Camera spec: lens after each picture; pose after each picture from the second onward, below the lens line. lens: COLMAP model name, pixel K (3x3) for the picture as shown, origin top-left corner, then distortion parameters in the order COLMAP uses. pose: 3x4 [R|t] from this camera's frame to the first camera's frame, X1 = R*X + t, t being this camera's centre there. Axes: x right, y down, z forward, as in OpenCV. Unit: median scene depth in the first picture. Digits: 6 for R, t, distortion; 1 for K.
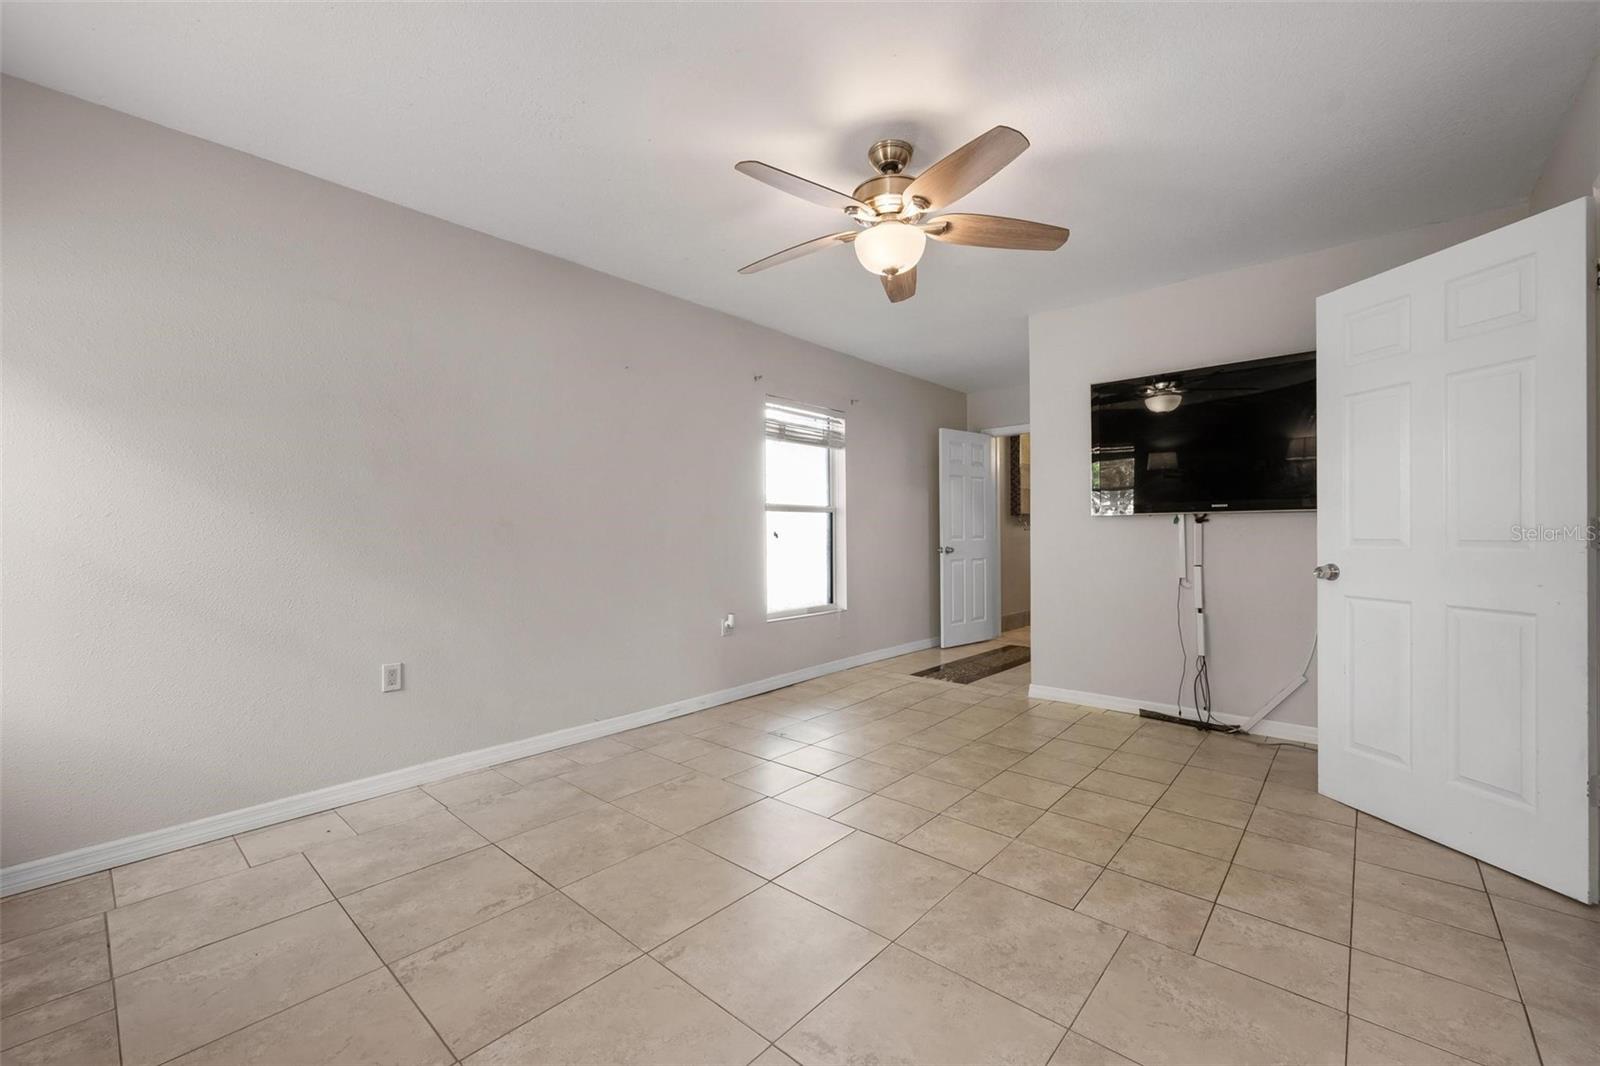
lens RADIAL K [[670.3, 0, 802.7], [0, 670.3, 532.3], [0, 0, 1]] dist [-0.000926, -0.000184]
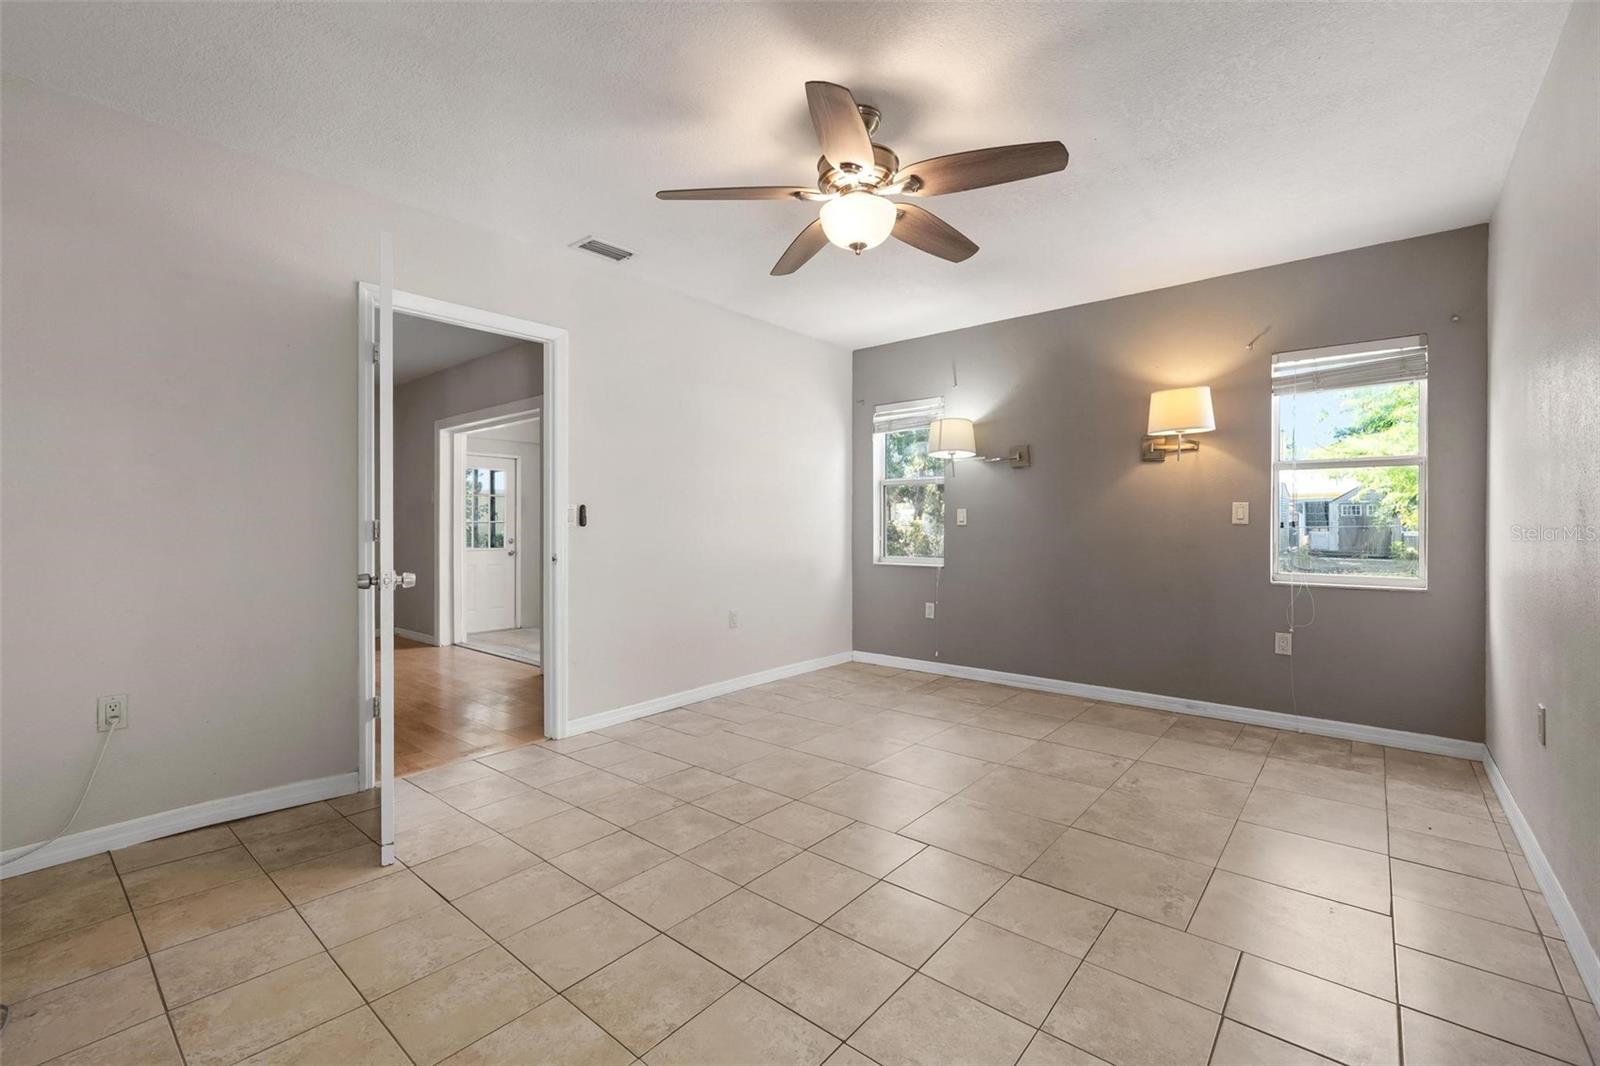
lens RADIAL K [[682.8, 0, 802.3], [0, 682.8, 528.7], [0, 0, 1]] dist [-0.001408, -0.000118]
pose [[-0.999770, 0.003585, -0.021135, 0.224266], [0.003353, 0.999933, 0.011041, -0.009764], [0.021173, 0.010967, -0.999716, 1.887061]]
